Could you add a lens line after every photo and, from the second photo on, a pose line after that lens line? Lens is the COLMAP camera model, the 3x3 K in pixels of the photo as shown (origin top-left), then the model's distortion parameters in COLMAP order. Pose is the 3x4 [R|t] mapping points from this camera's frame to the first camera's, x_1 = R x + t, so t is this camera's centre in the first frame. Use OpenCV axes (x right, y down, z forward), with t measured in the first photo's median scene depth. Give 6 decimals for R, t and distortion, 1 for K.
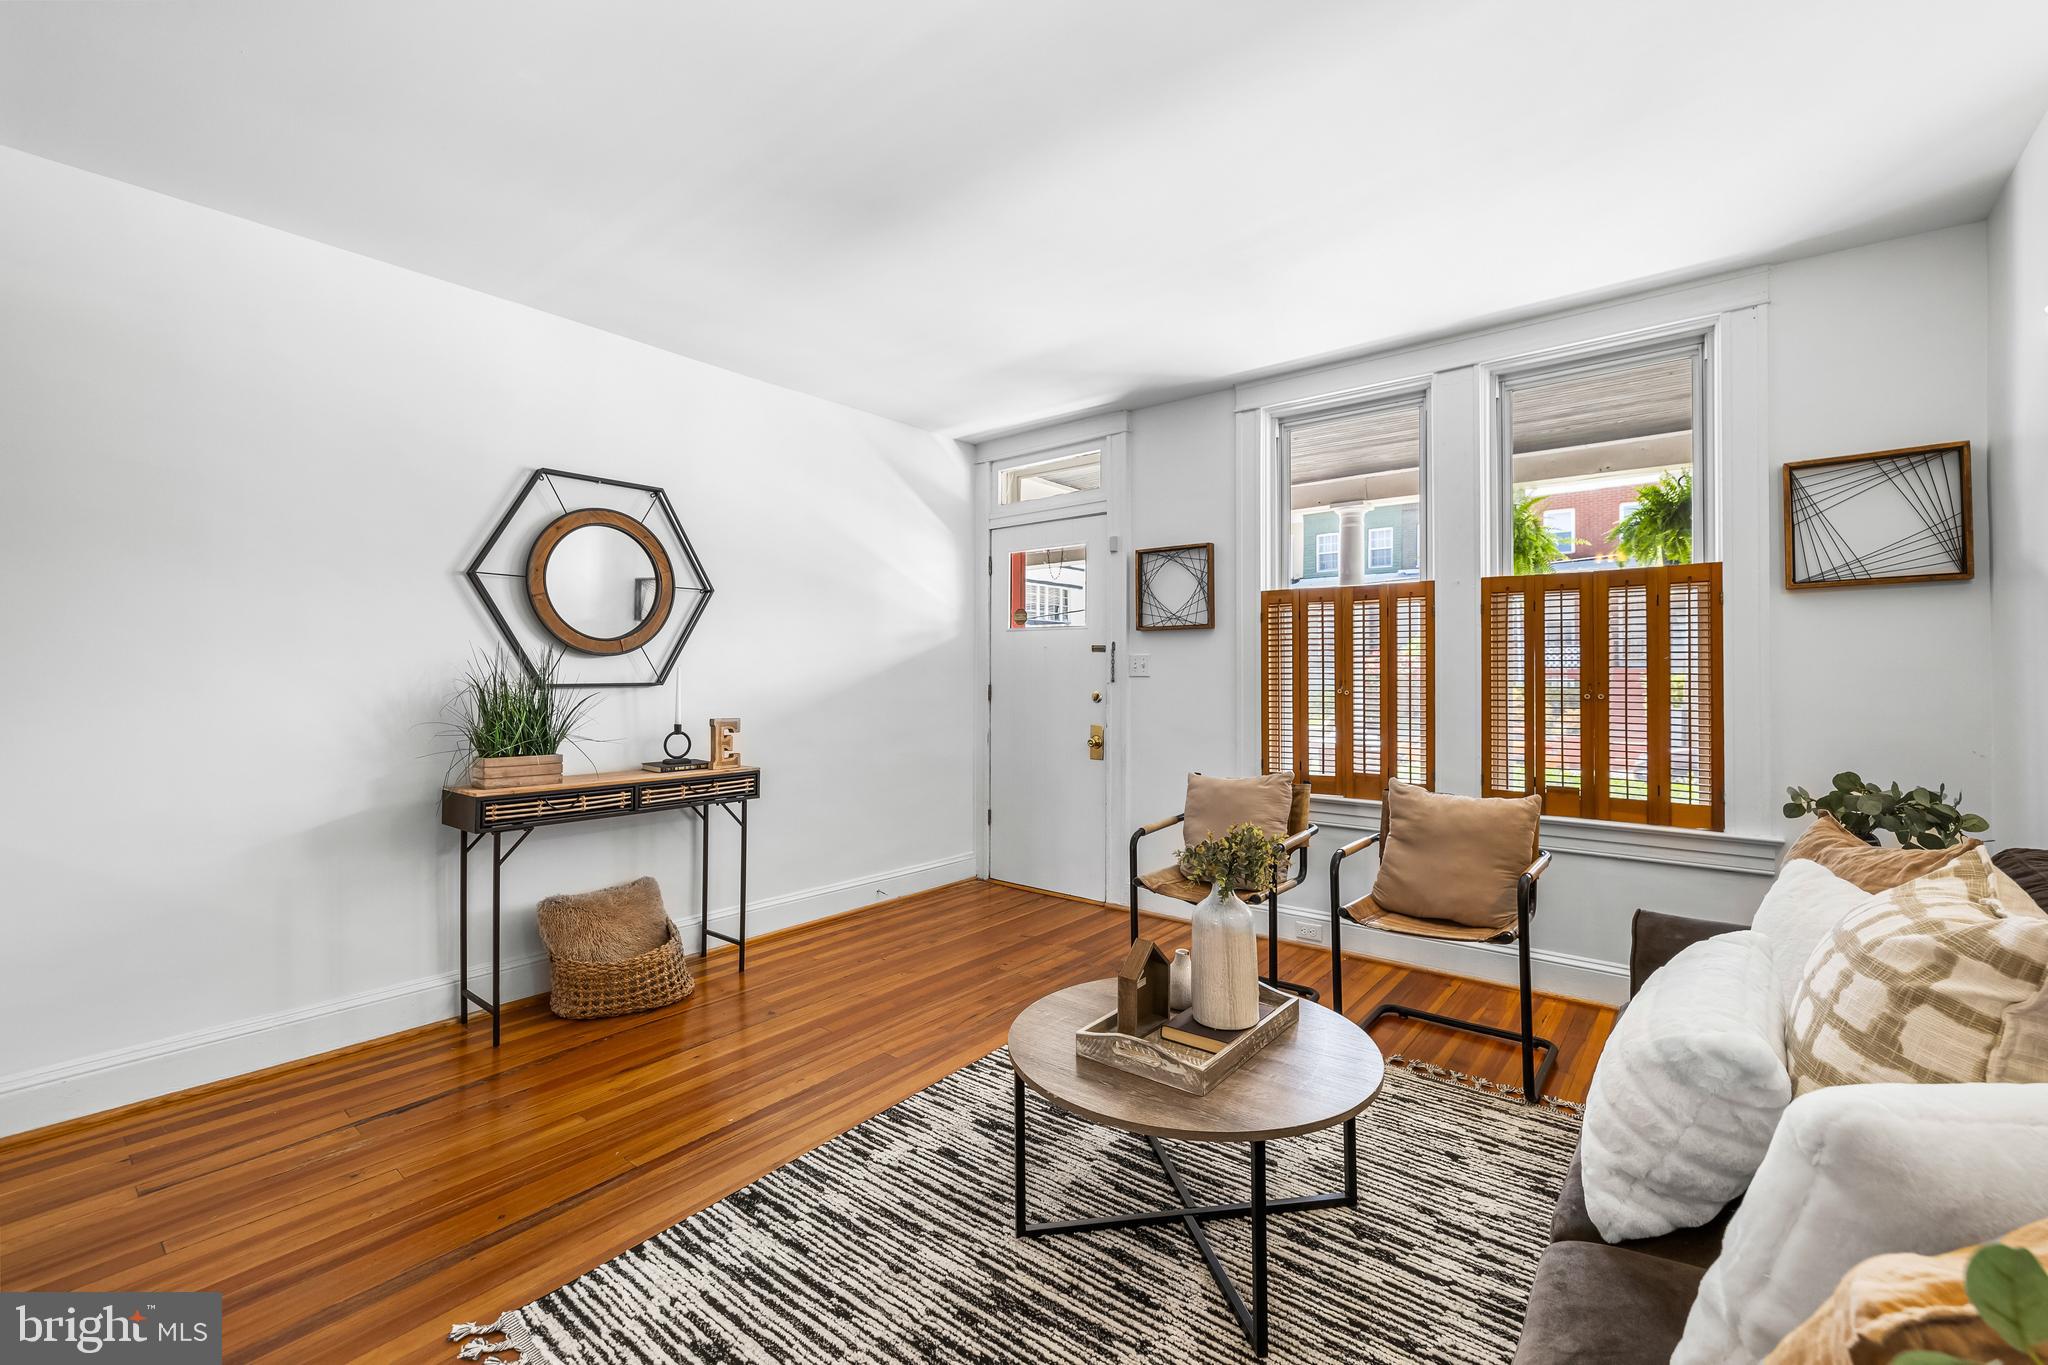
lens RADIAL K [[863.5, 0, 1018.7], [0, 863.5, 669.7], [0, 0, 1]] dist [0.000555, 0.001519]
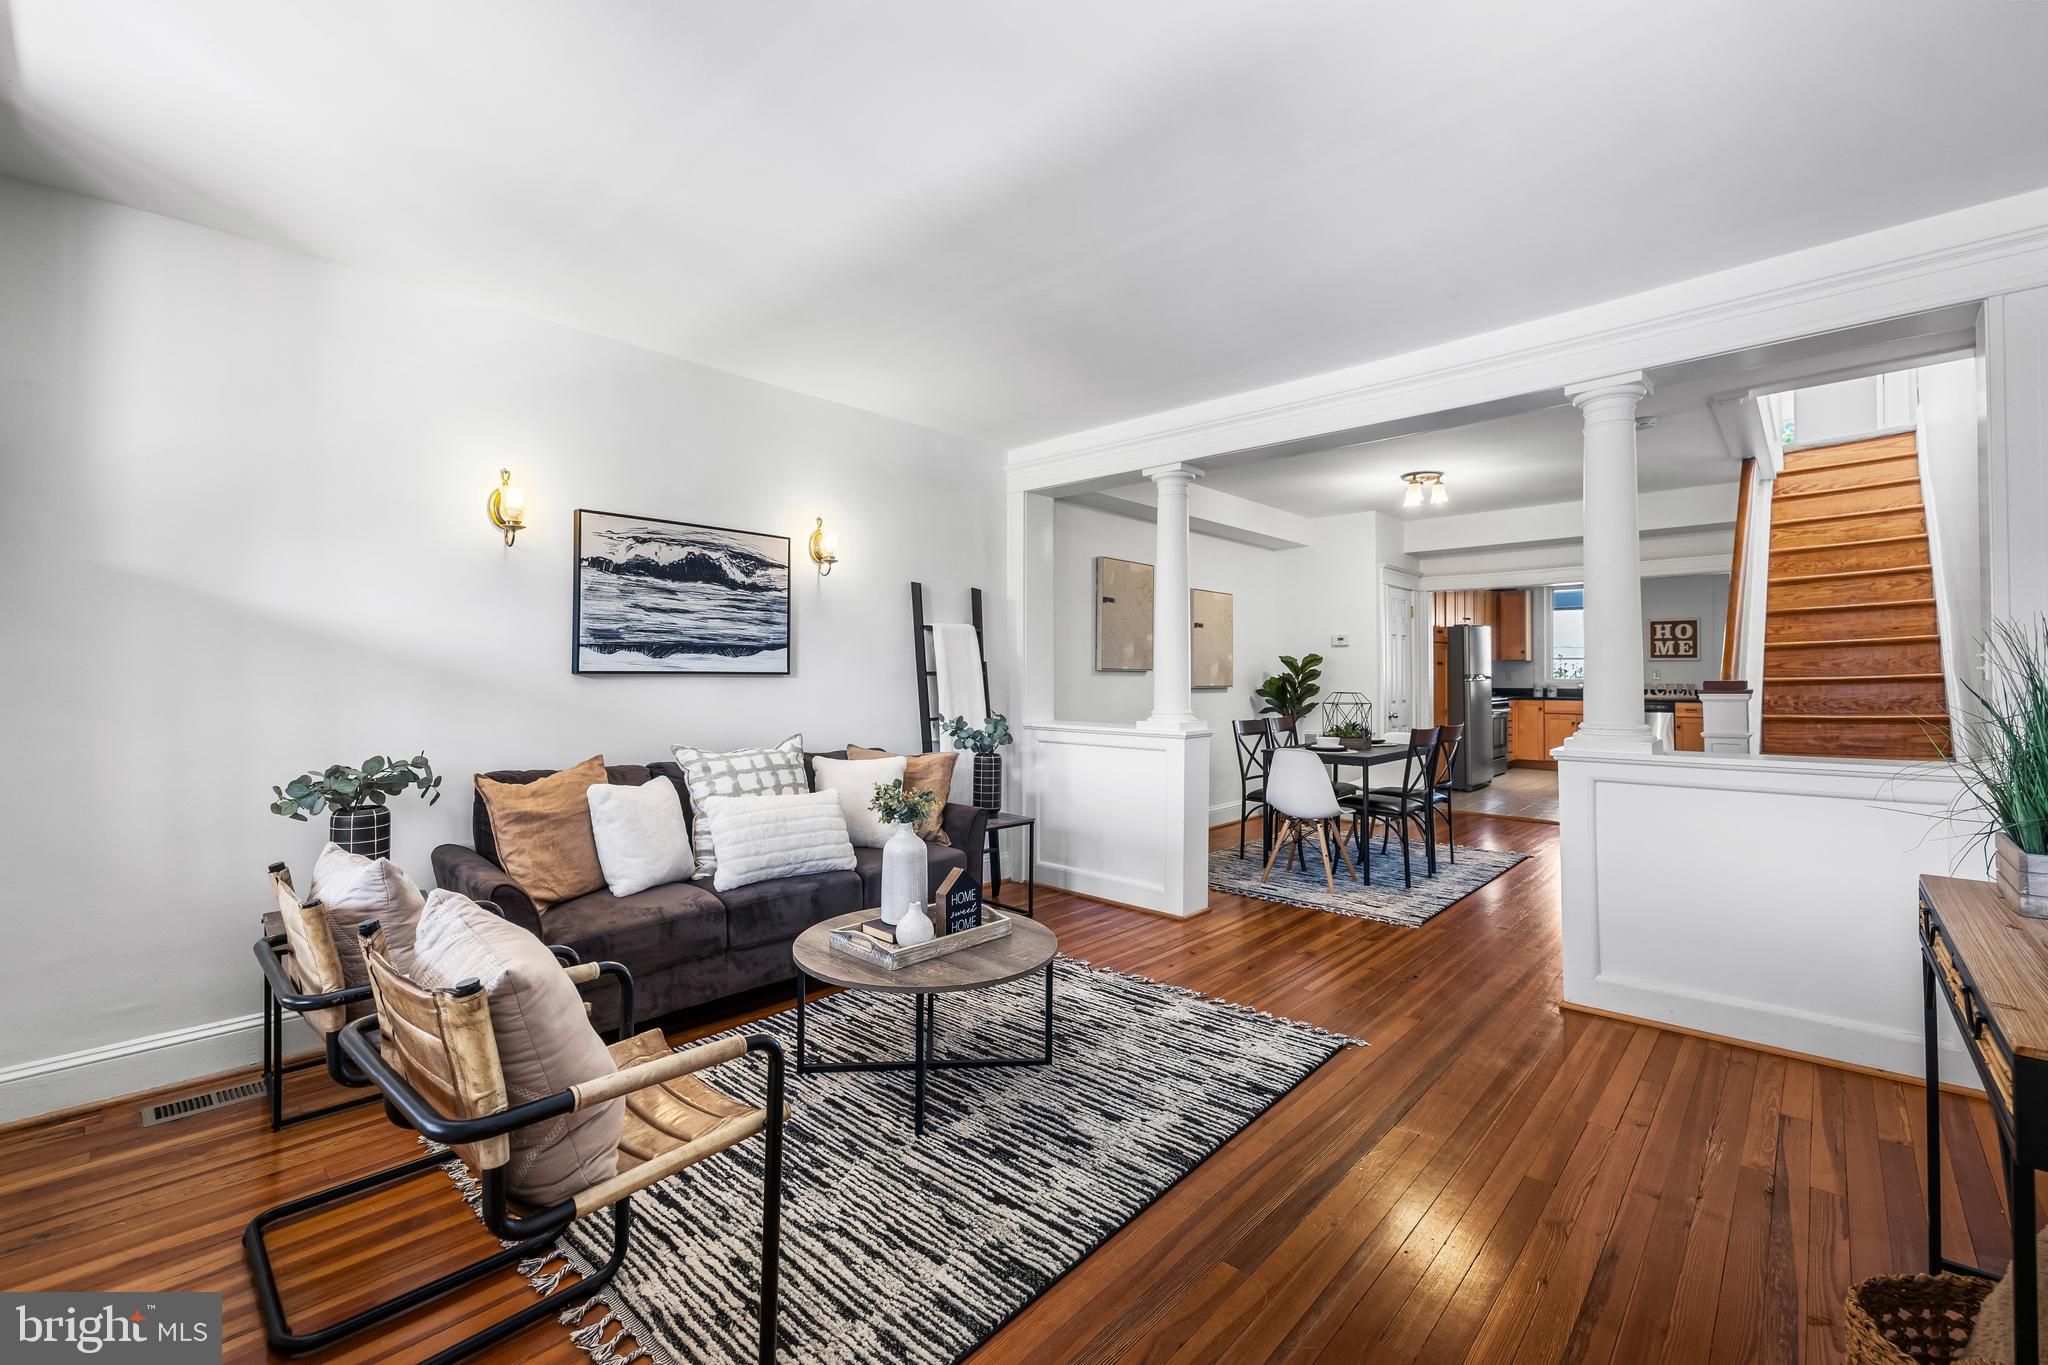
lens RADIAL K [[863.5, 0, 1012.4], [0, 863.5, 669.2], [0, 0, 1]] dist [0.000555, 0.001519]
pose [[-0.997644, 0.000160, 0.068602, -0.022383], [-0.000934, 0.999873, -0.015927, 0.008441], [-0.068595, -0.015954, -0.997517, 1.488882]]
